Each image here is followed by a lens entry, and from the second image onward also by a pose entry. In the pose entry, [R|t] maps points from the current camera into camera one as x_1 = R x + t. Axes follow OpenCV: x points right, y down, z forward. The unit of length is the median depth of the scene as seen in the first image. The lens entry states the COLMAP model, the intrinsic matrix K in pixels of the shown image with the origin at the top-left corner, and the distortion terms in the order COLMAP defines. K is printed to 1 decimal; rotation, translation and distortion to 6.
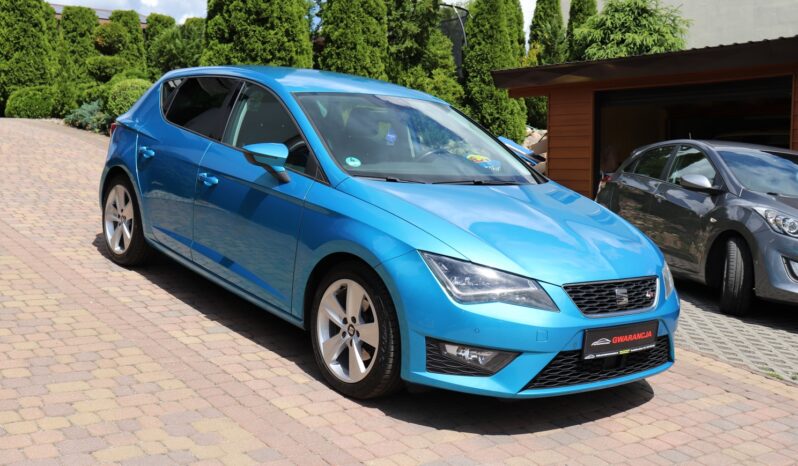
lens RADIAL K [[935.7, 0, 397.8], [0, 935.7, 232.4], [0, 0, 1]] dist [0.004730, 0.000000]
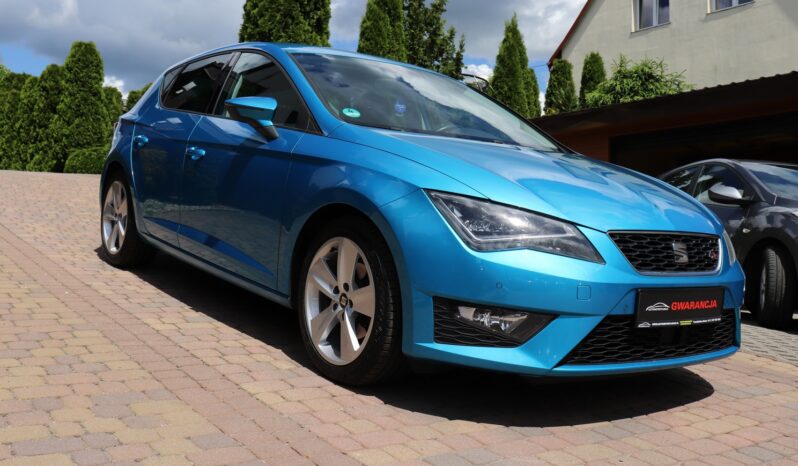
lens RADIAL K [[810.7, 0, 397.5], [0, 810.7, 229.0], [0, 0, 1]] dist [-0.042068, 0.000000]
pose [[0.999208, -0.005589, -0.039408, 0.025401], [0.001656, 0.995074, -0.099121, 0.114122], [0.039768, 0.098977, 0.994295, 0.300520]]
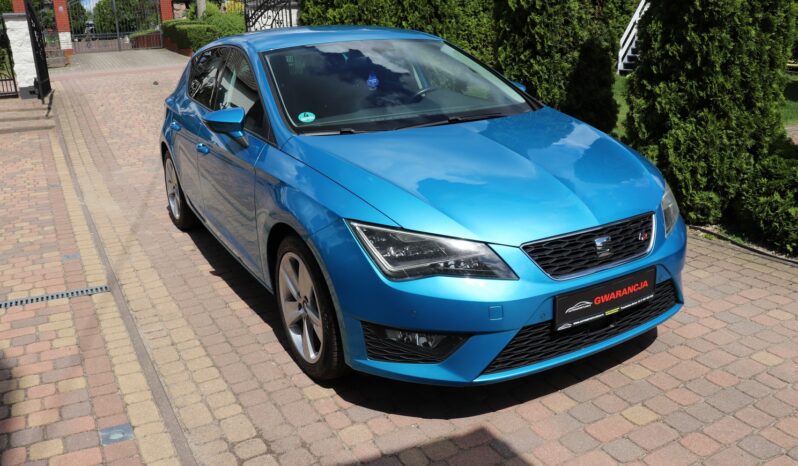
lens RADIAL K [[660.0, 0, 401.7], [0, 660.0, 232.5], [0, 0, 1]] dist [-0.162914, 0.128823]
pose [[0.974470, -0.090990, -0.205252, 0.181809], [0.116945, 0.986095, 0.118072, -0.030866], [0.191655, -0.139061, 0.971561, 0.409088]]
